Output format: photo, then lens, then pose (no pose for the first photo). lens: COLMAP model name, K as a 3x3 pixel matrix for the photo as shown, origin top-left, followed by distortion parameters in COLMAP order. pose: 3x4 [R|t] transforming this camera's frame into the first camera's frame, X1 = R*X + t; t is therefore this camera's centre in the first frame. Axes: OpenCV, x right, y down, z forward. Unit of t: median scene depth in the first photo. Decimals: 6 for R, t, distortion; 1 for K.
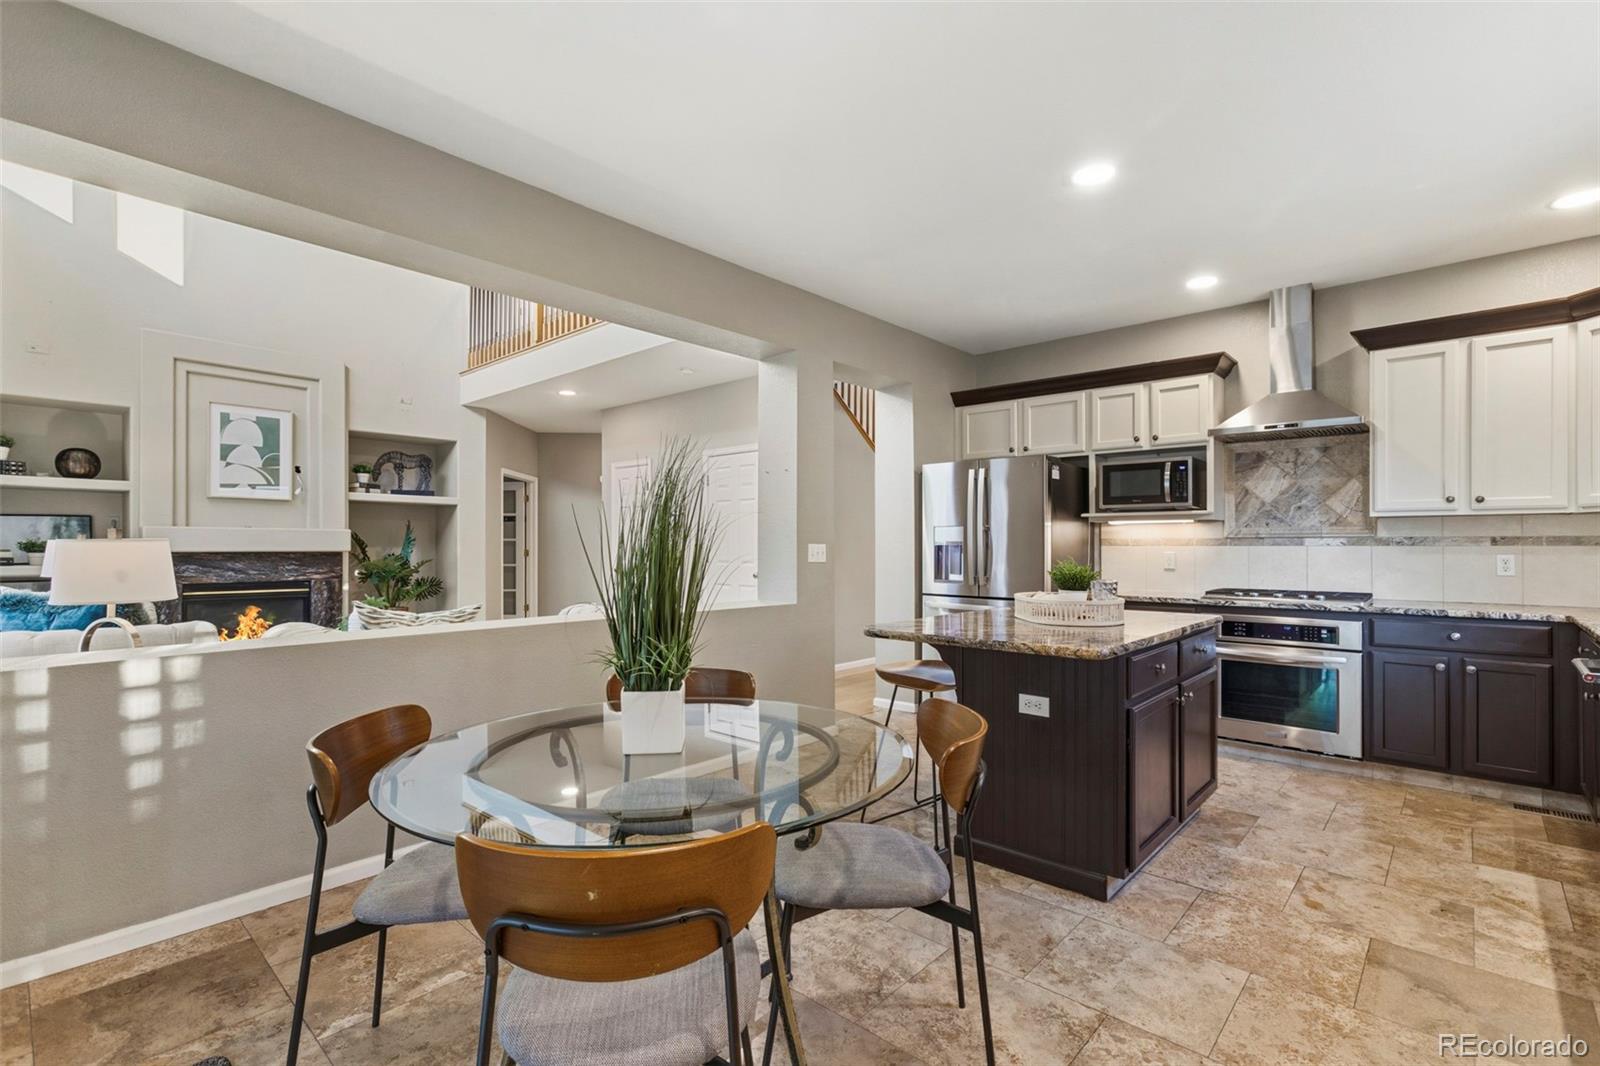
lens RADIAL K [[744.2, 0, 797.2], [0, 744.2, 540.6], [0, 0, 1]] dist [-0.000539, 0.004656]
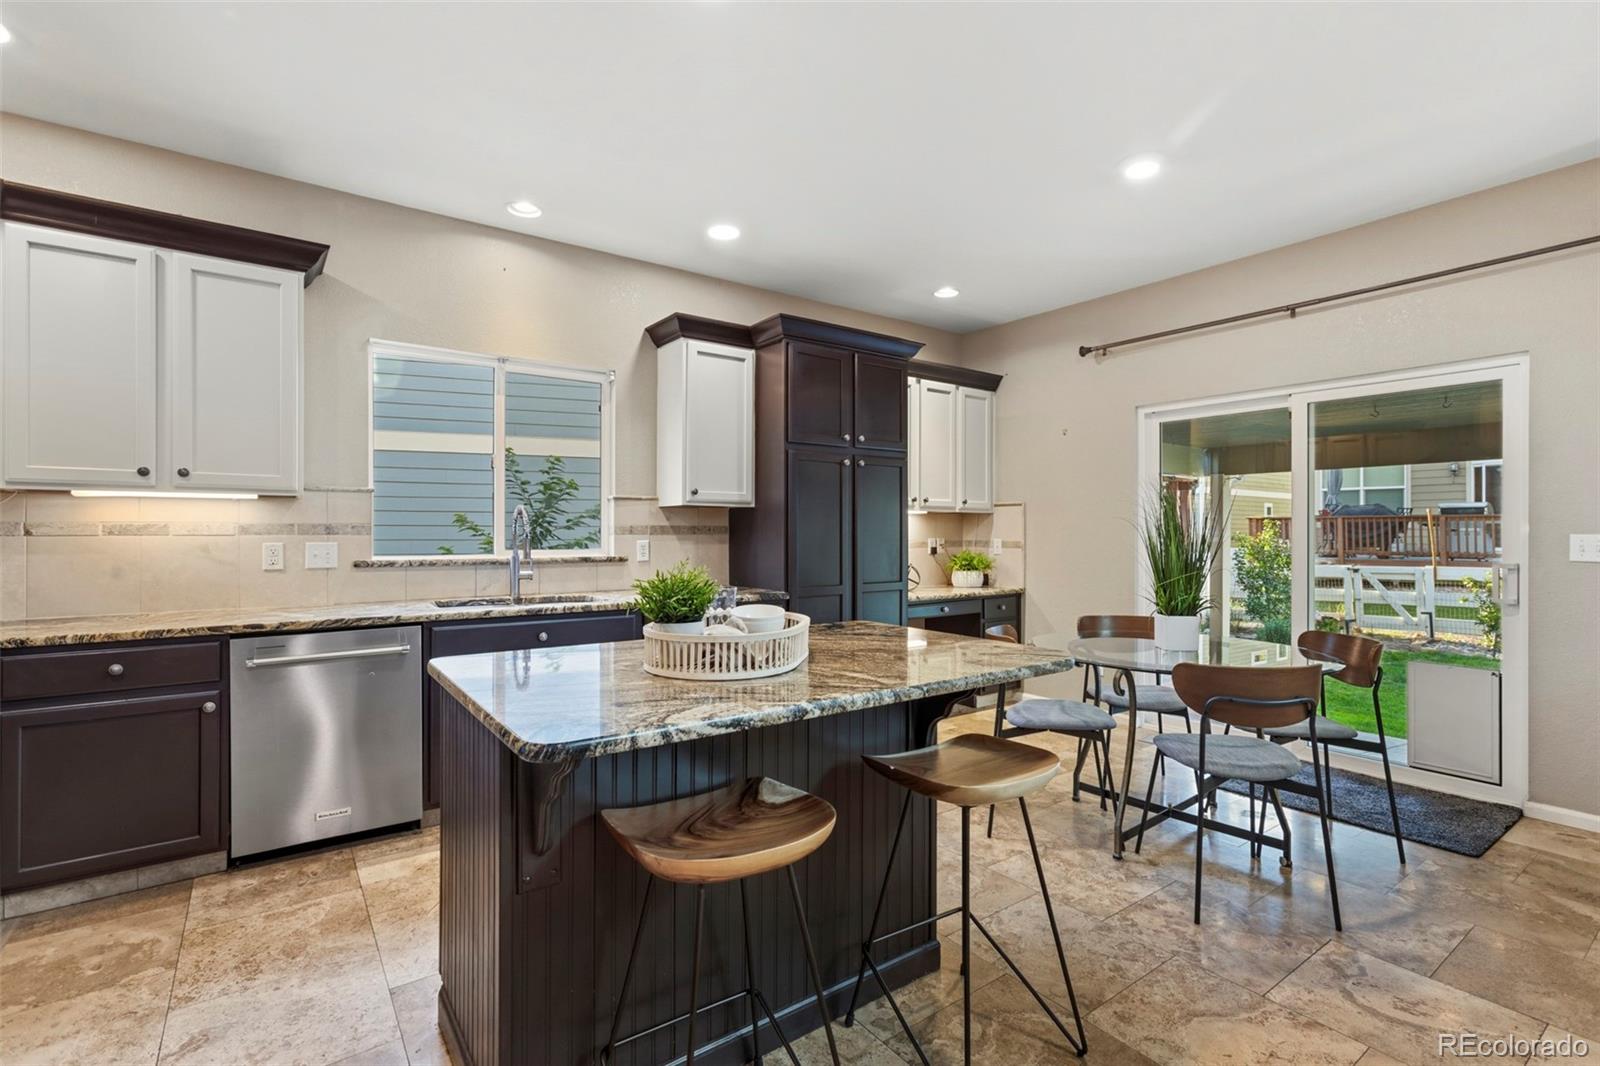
lens RADIAL K [[735.4, 0, 800.0], [0, 735.4, 533.0], [0, 0, 1]] dist [-0.001523, 0.007770]
pose [[-0.978874, -0.007213, 0.204336, 0.132283], [-0.007252, 0.999974, 0.000556, -0.001416], [-0.204334, -0.000938, -0.978901, 1.136373]]
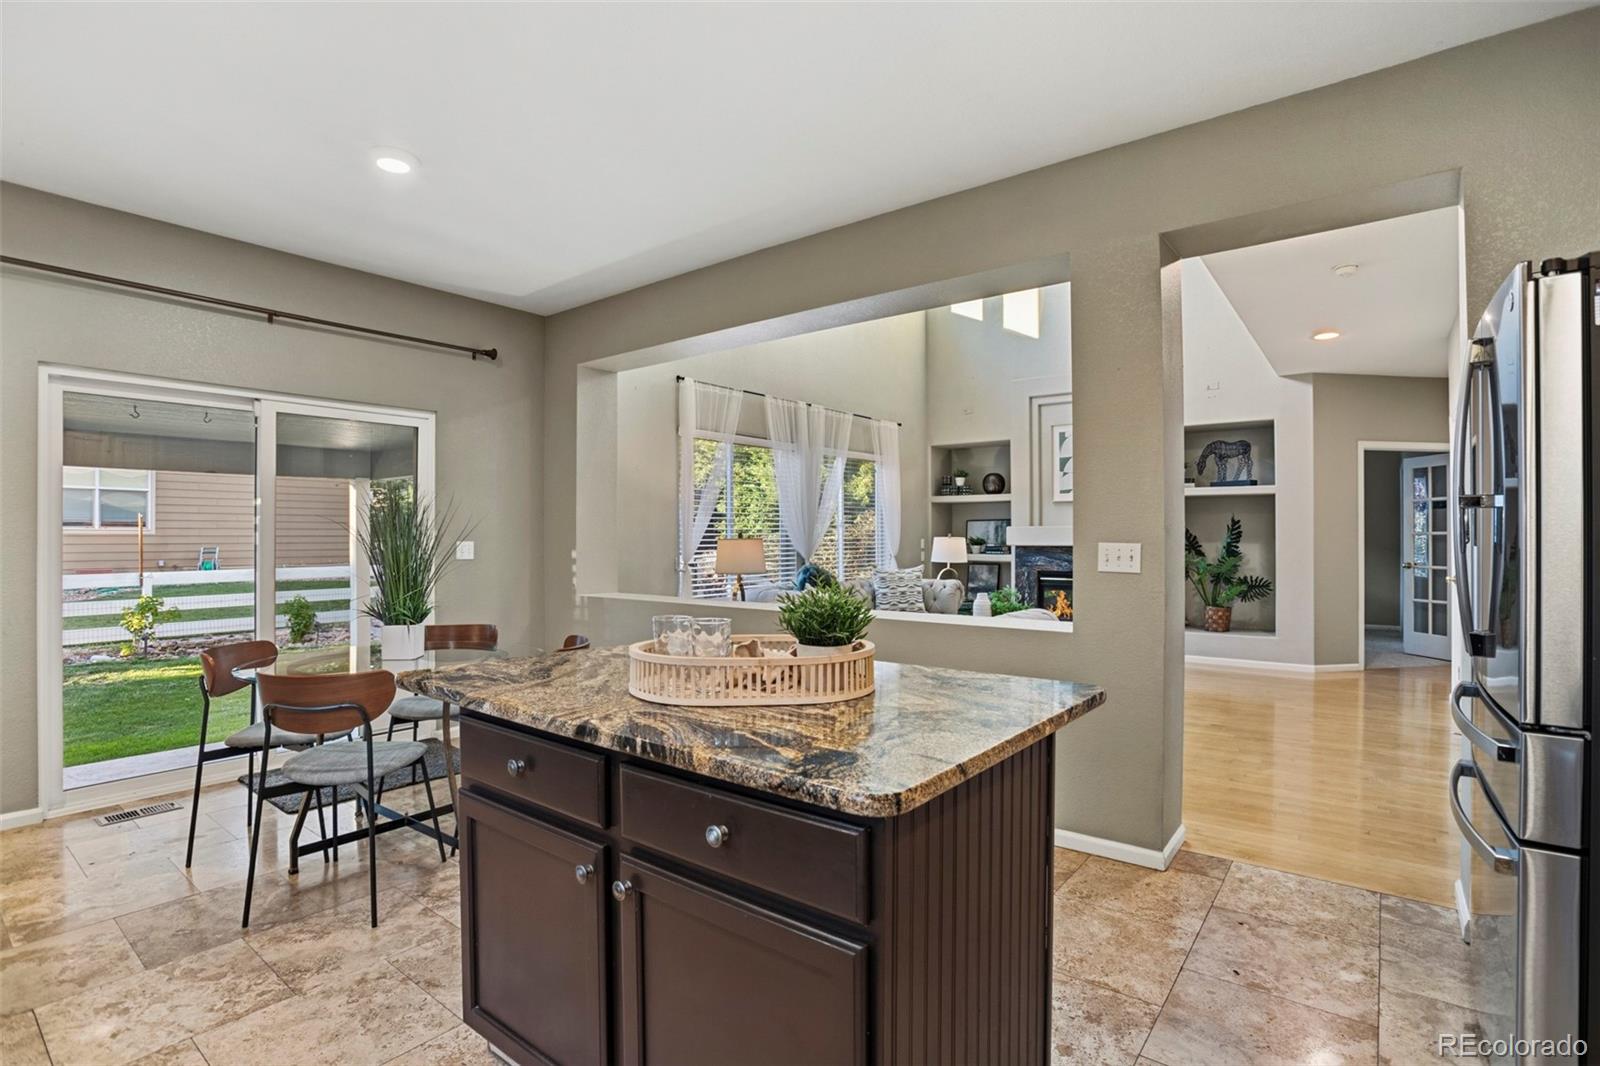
lens RADIAL K [[758.3, 0, 801.8], [0, 758.3, 549.3], [0, 0, 1]] dist [-0.064531, 0.025589]
pose [[0.078698, 0.014488, -0.996793, 0.649911], [0.008856, 0.999845, 0.015232, -0.002773], [0.996859, -0.010026, 0.078558, 0.710373]]
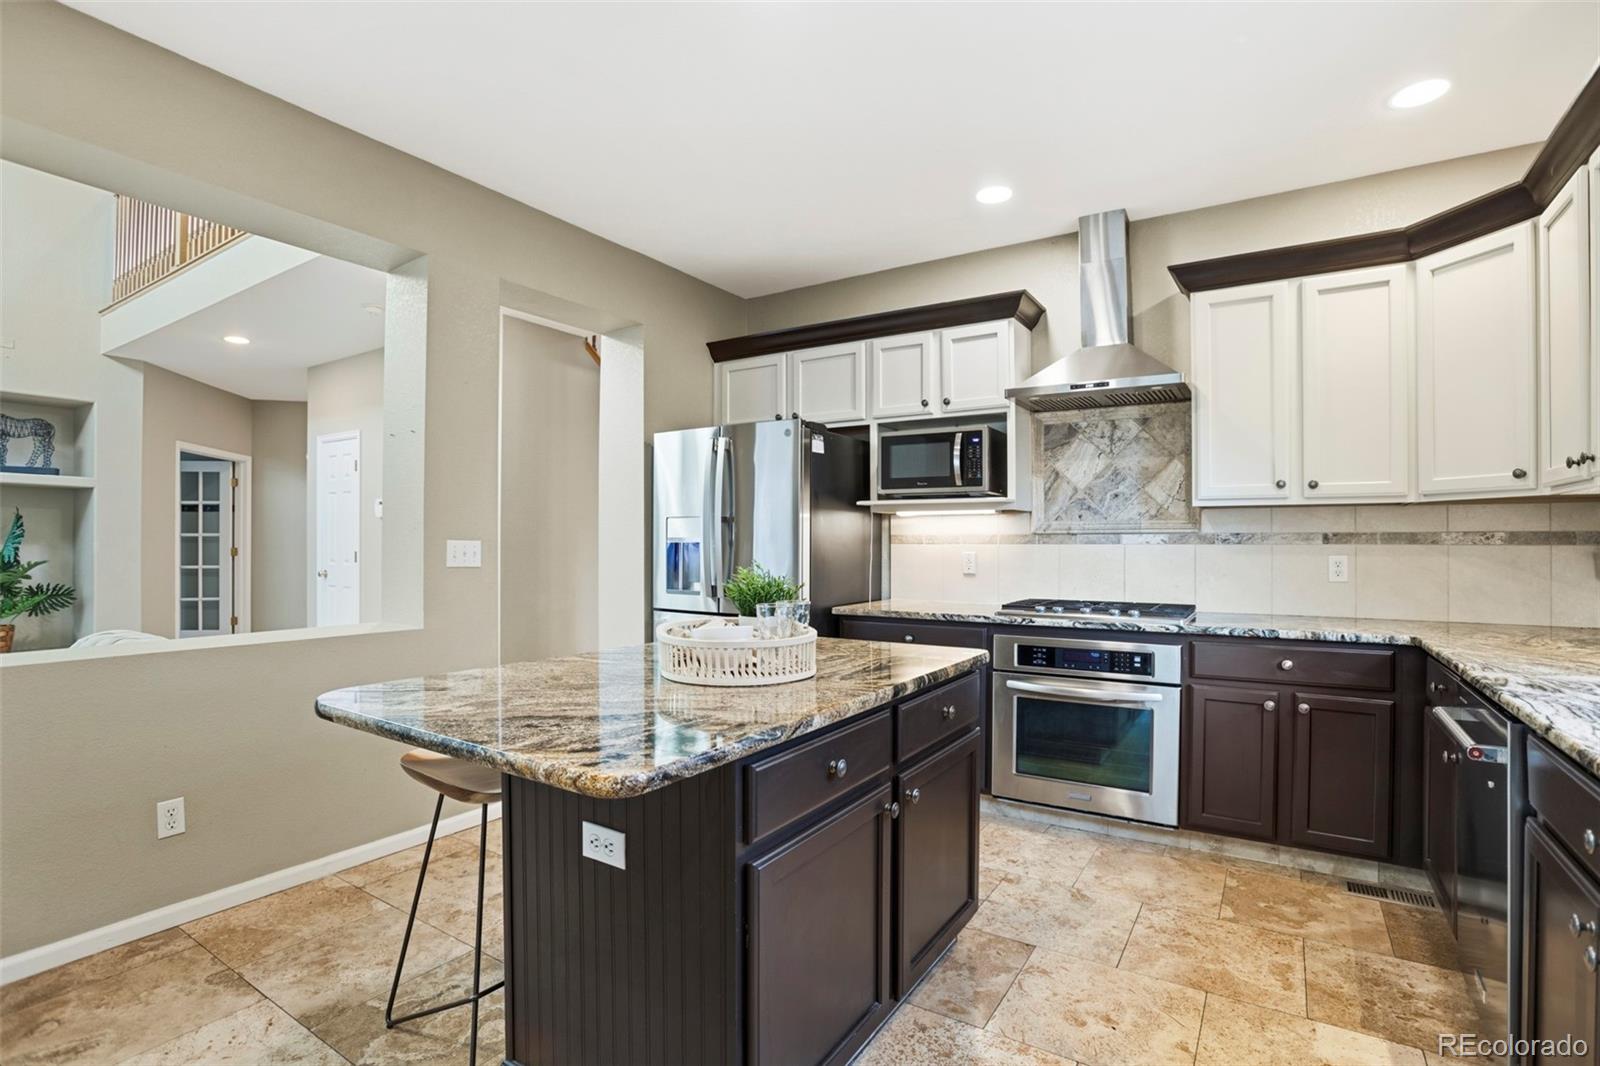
lens RADIAL K [[769.9, 0, 806.9], [0, 769.9, 538.3], [0, 0, 1]] dist [-0.069117, 0.027633]
pose [[0.985647, 0.002652, 0.168799, 0.225153], [-0.002745, 0.999996, 0.000319, 0.001592], [-0.168798, -0.000778, 0.985650, 0.272737]]
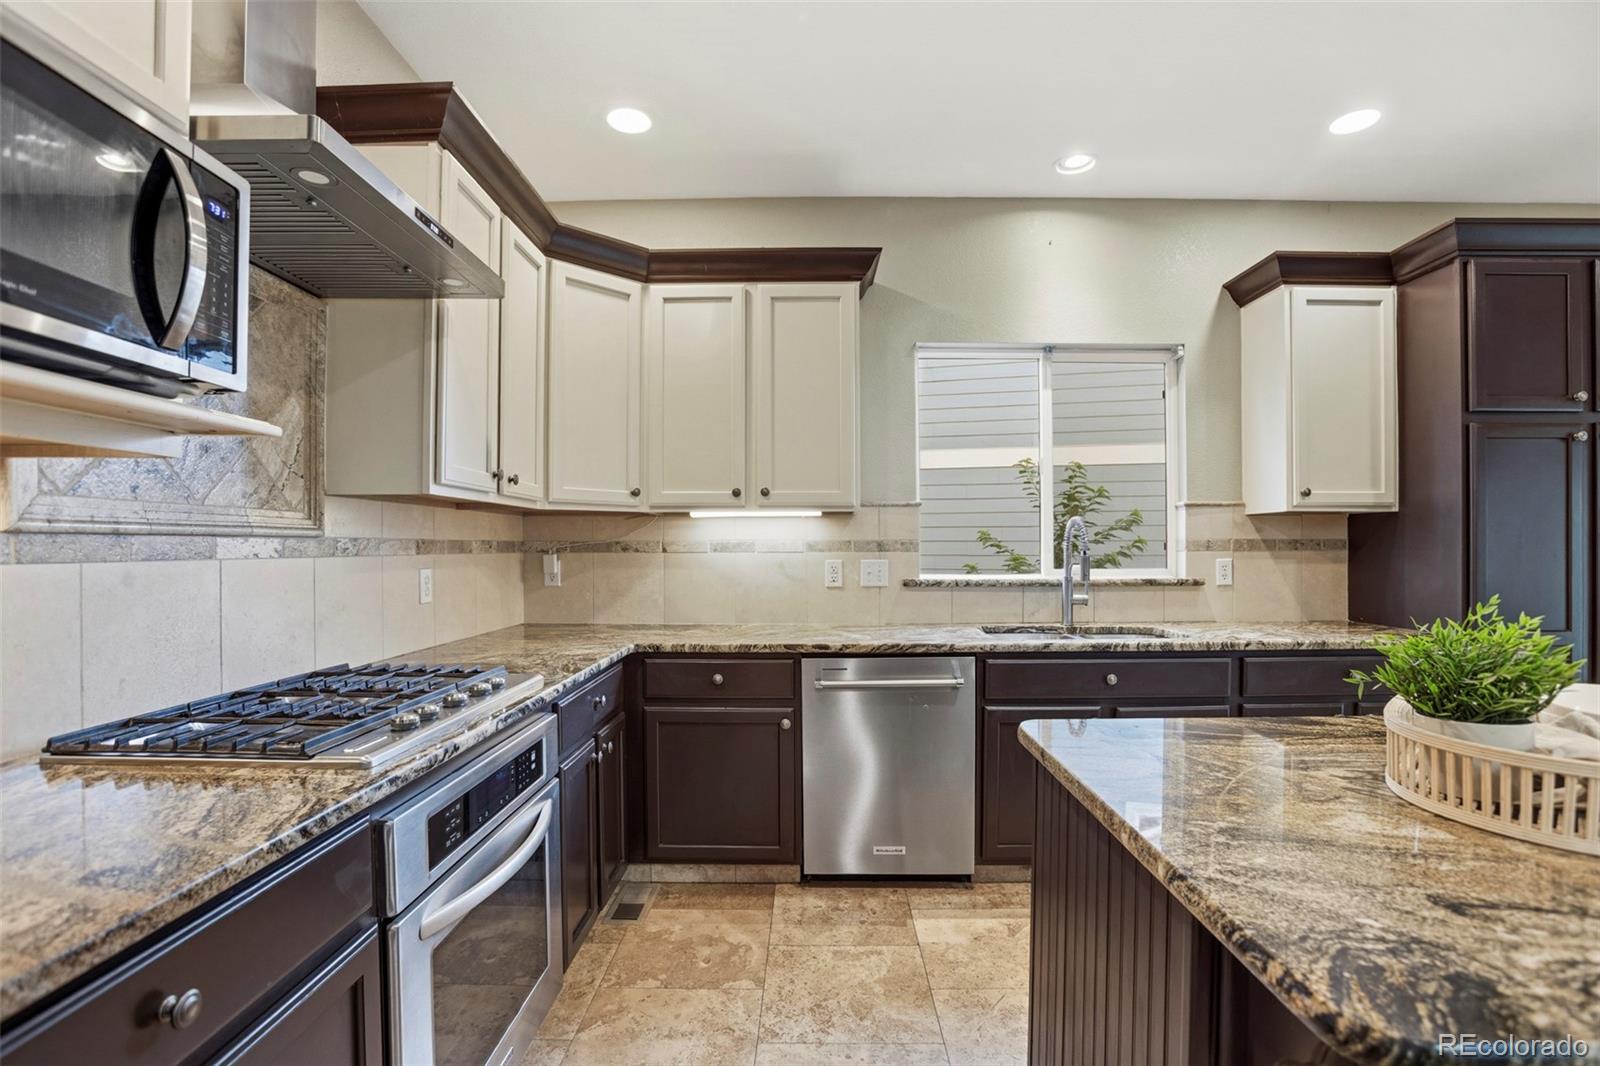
lens RADIAL K [[742.5, 0, 806.0], [0, 742.5, 554.1], [0, 0, 1]] dist [-0.084251, 0.029620]
pose [[-0.660509, -0.007815, 0.750777, 0.256629], [-0.002497, 0.999963, 0.008212, 0.000673], [-0.750814, 0.003550, -0.660504, 1.036491]]
